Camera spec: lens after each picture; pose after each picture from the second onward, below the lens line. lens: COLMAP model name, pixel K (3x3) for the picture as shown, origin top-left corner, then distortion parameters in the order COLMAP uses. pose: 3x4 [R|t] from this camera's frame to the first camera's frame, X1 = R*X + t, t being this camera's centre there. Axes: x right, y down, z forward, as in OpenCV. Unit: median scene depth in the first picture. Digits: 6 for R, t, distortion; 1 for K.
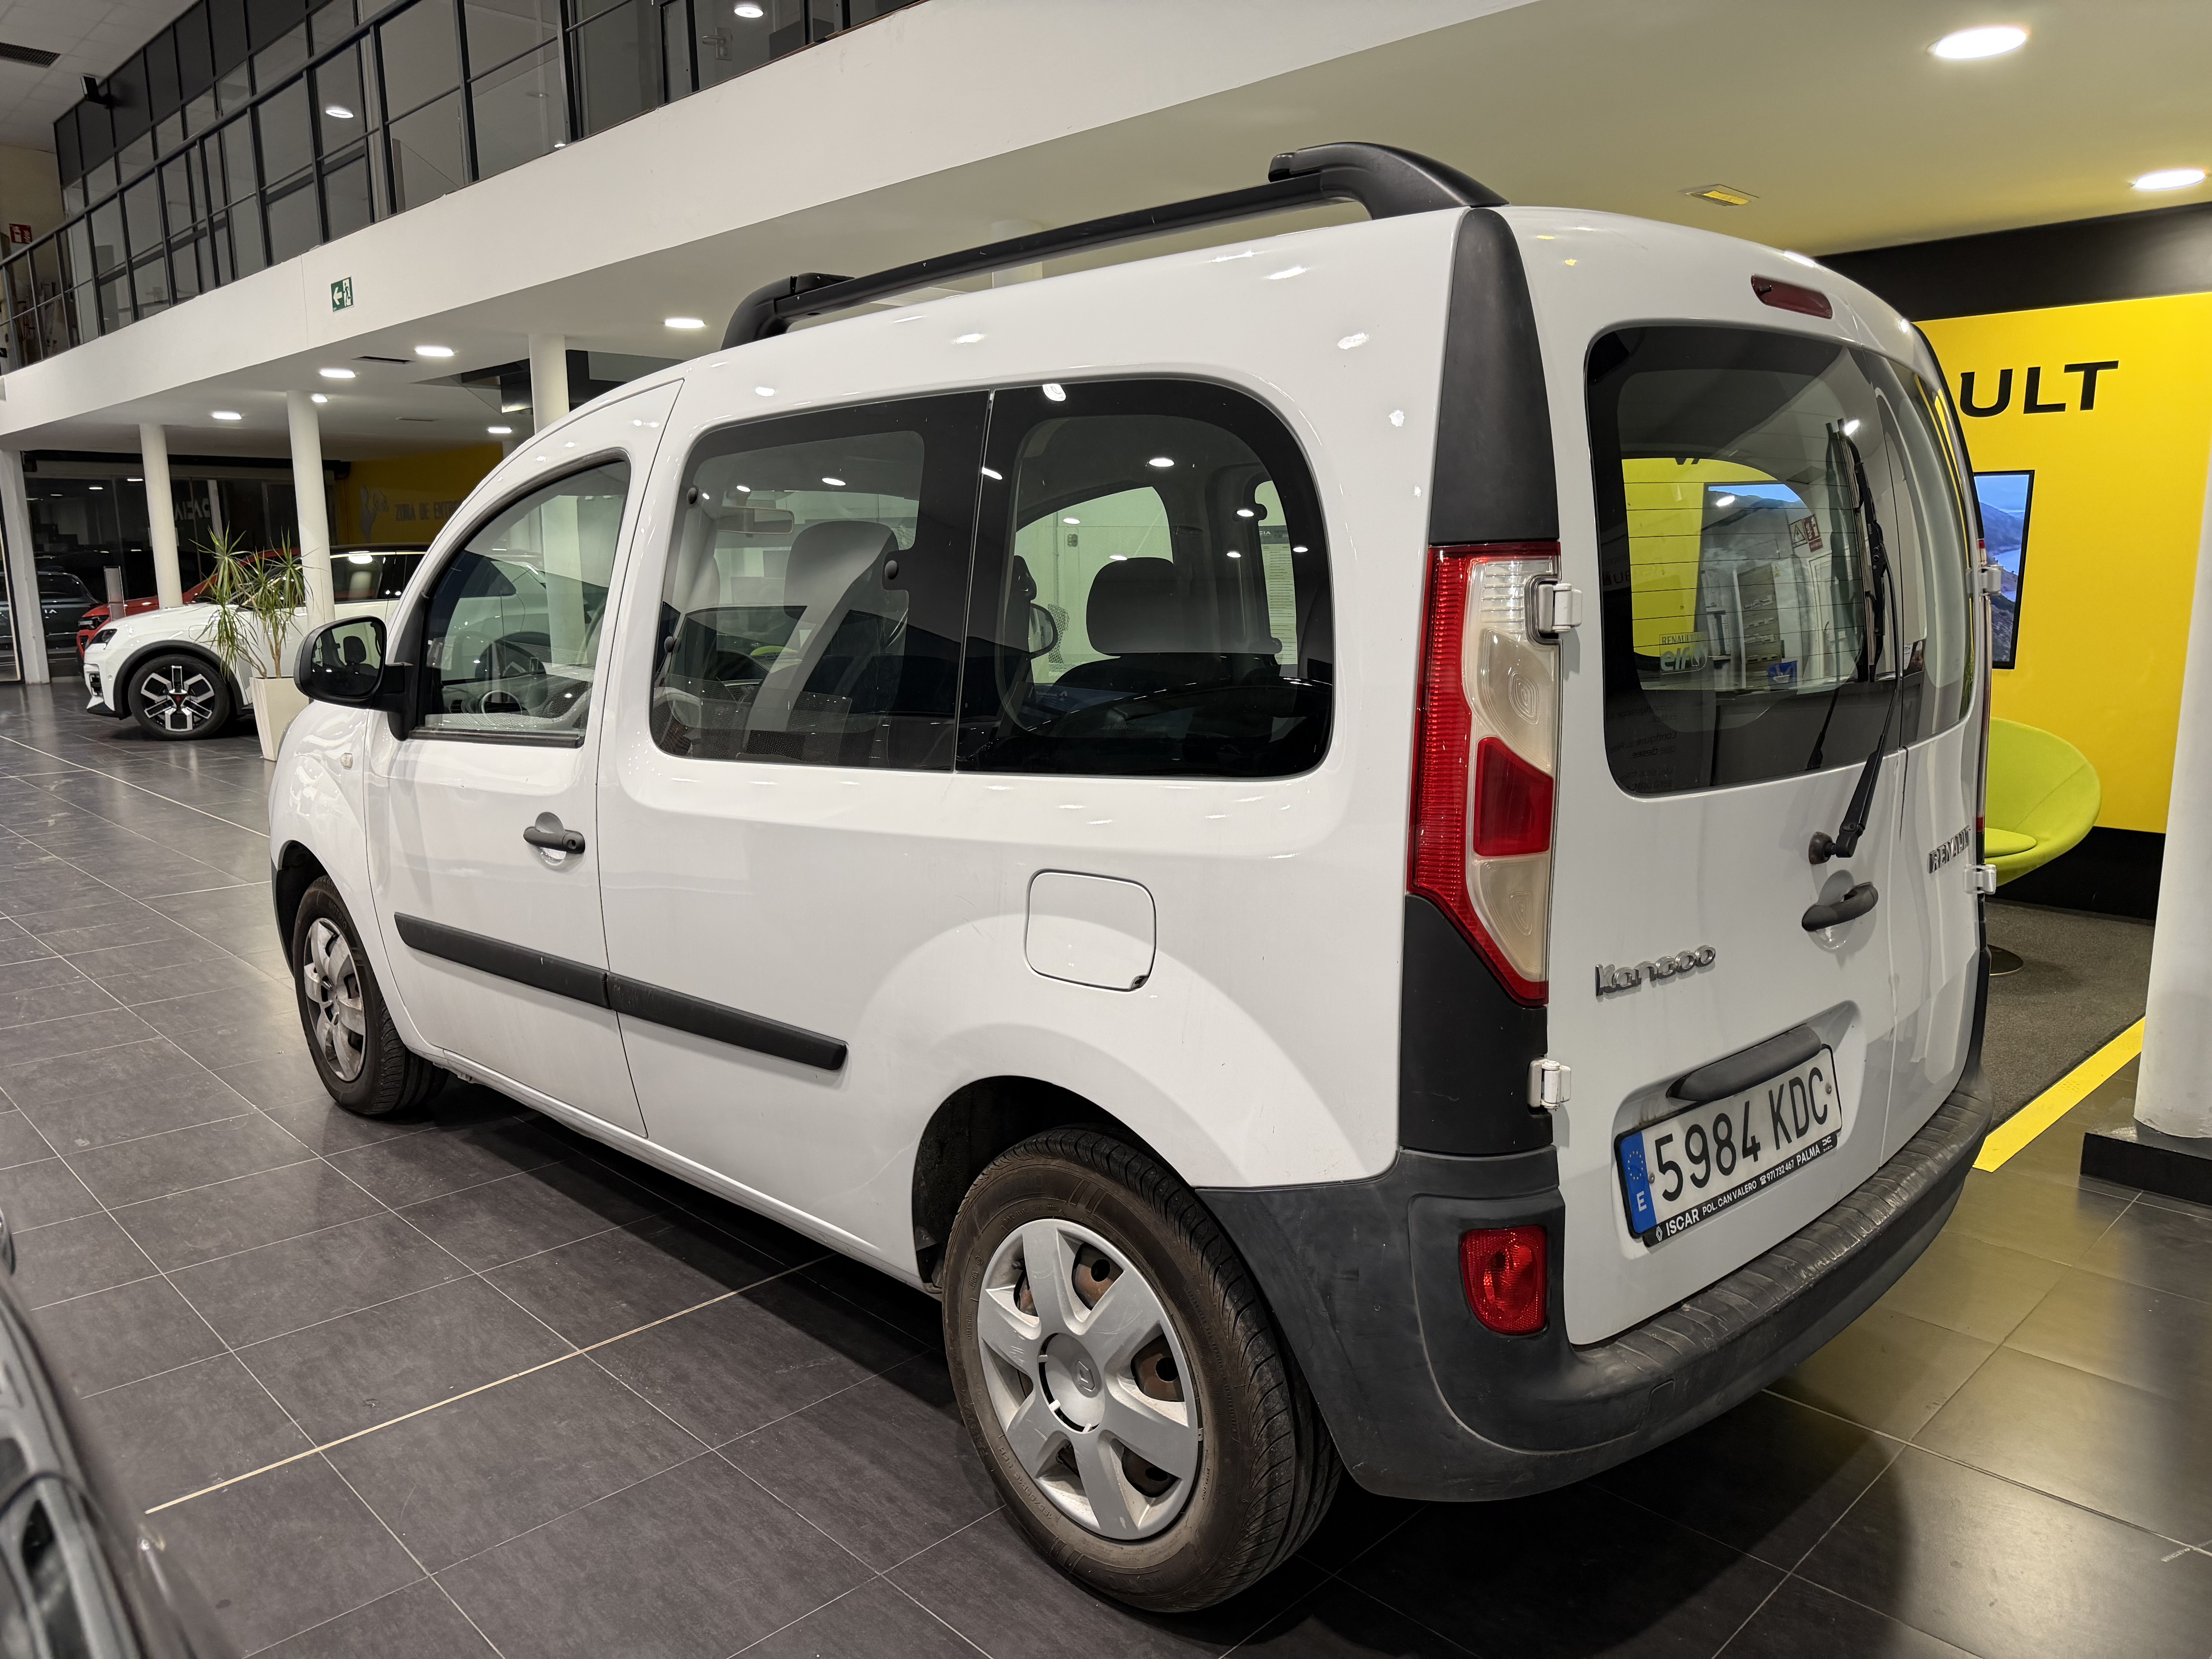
lens RADIAL K [[1567.8, 0, 1107.8], [0, 1567.8, 841.2], [0, 0, 1]] dist [-0.008826, 0.004649]
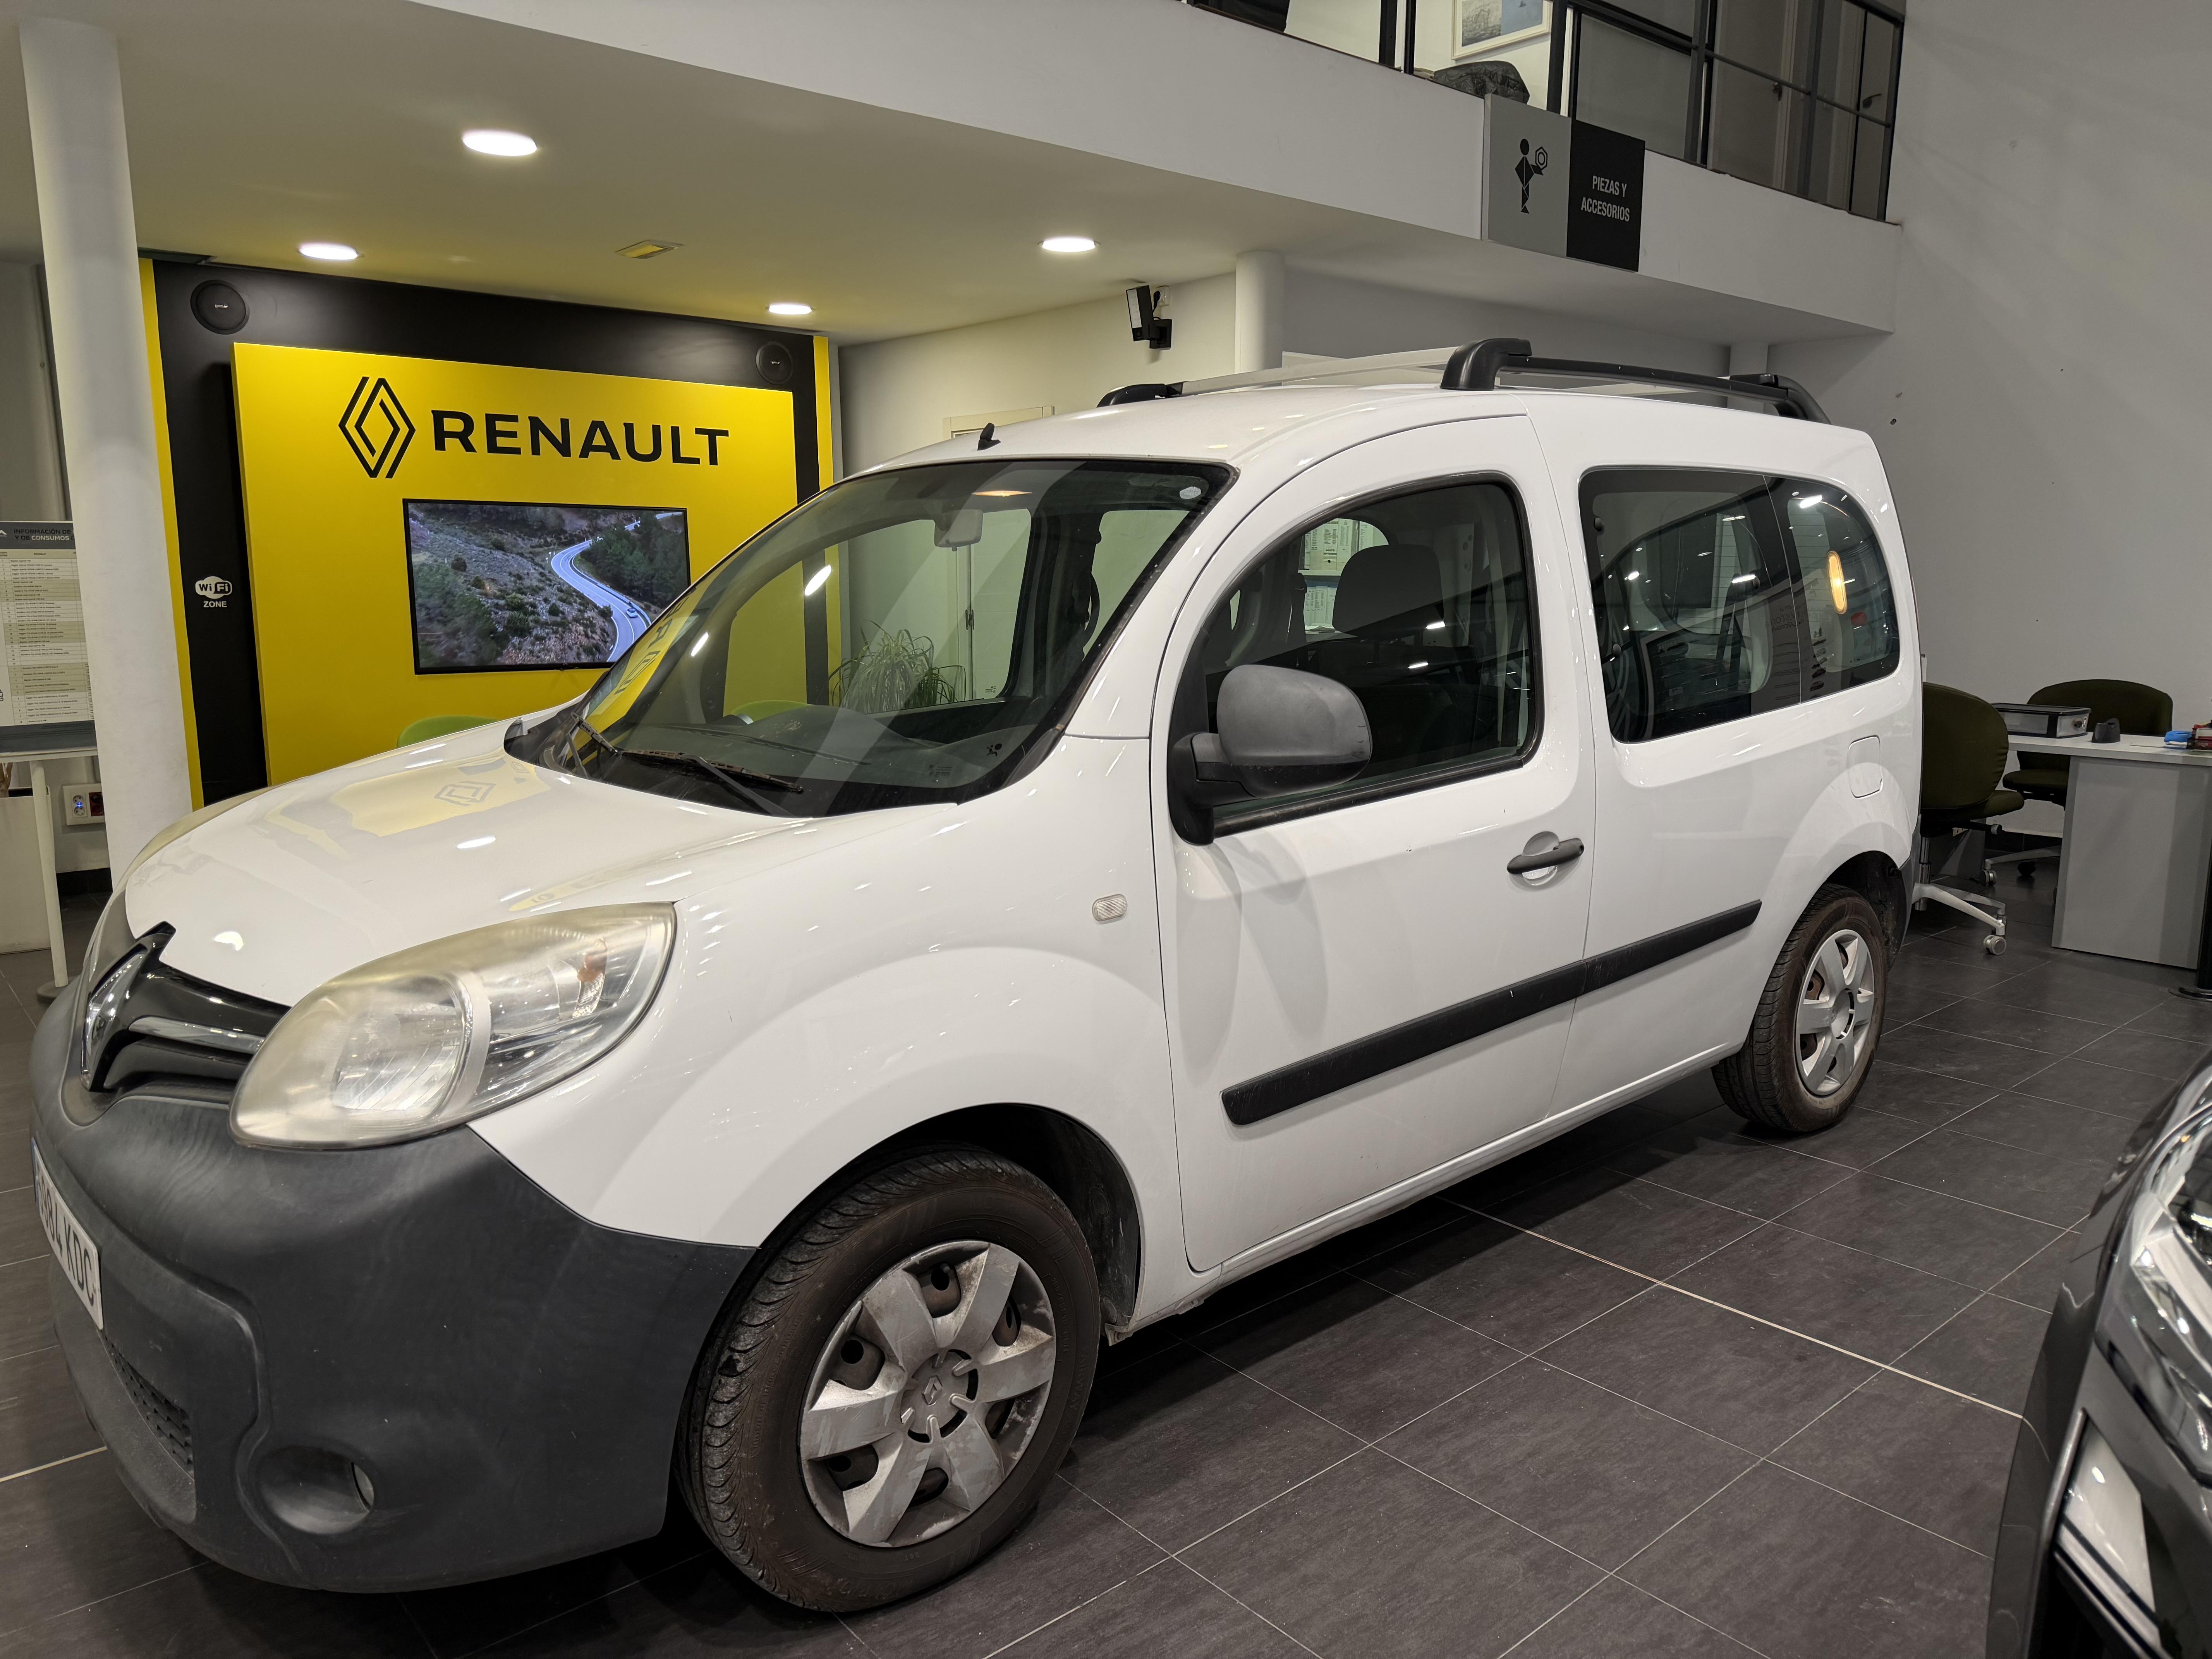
lens RADIAL K [[1567.8, 0, 1101.5], [0, 1567.8, 852.2], [0, 0, 1]] dist [-0.008826, 0.004649]
pose [[0.059316, -0.166517, 0.984253, -1.079974], [0.167884, 0.973609, 0.154599, -0.166434], [-0.984021, 0.156070, 0.085706, 0.949779]]
